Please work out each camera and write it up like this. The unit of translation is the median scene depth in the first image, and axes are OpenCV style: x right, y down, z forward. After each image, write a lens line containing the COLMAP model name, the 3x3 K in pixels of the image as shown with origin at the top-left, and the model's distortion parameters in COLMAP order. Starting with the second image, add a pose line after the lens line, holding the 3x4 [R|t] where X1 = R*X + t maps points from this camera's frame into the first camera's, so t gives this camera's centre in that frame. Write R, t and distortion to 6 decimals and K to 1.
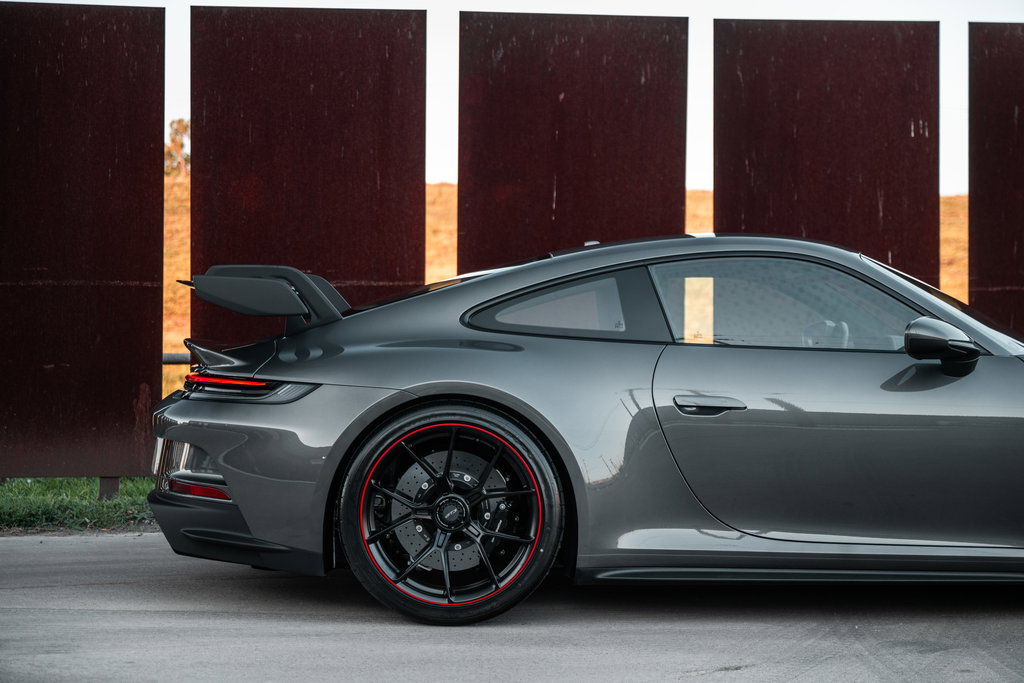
lens RADIAL K [[1906.4, 0, 518.8], [0, 1906.4, 337.9], [0, 0, 1]] dist [-0.009101, 0.000000]
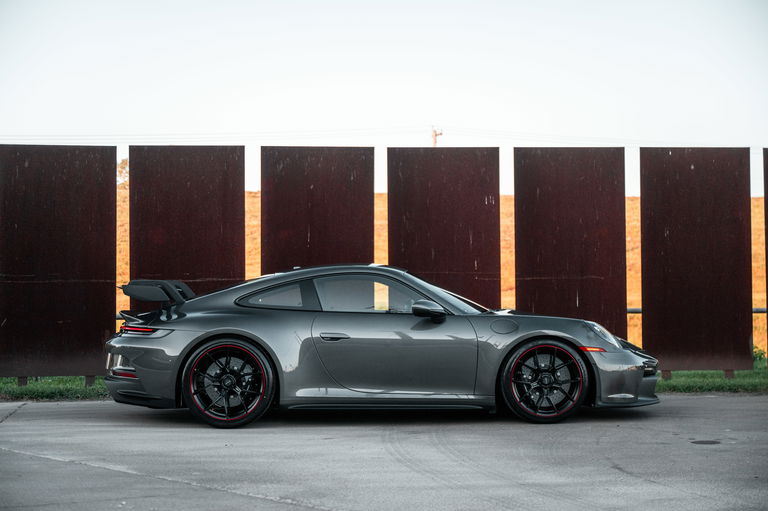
lens RADIAL K [[1316.4, 0, 380.6], [0, 1316.4, 259.8], [0, 0, 1]] dist [0.013700, 0.000000]
pose [[0.999951, -0.009851, 0.000255, 0.145874], [0.009854, 0.999609, -0.026176, -0.016993], [0.000003, 0.026177, 0.999657, -0.622302]]
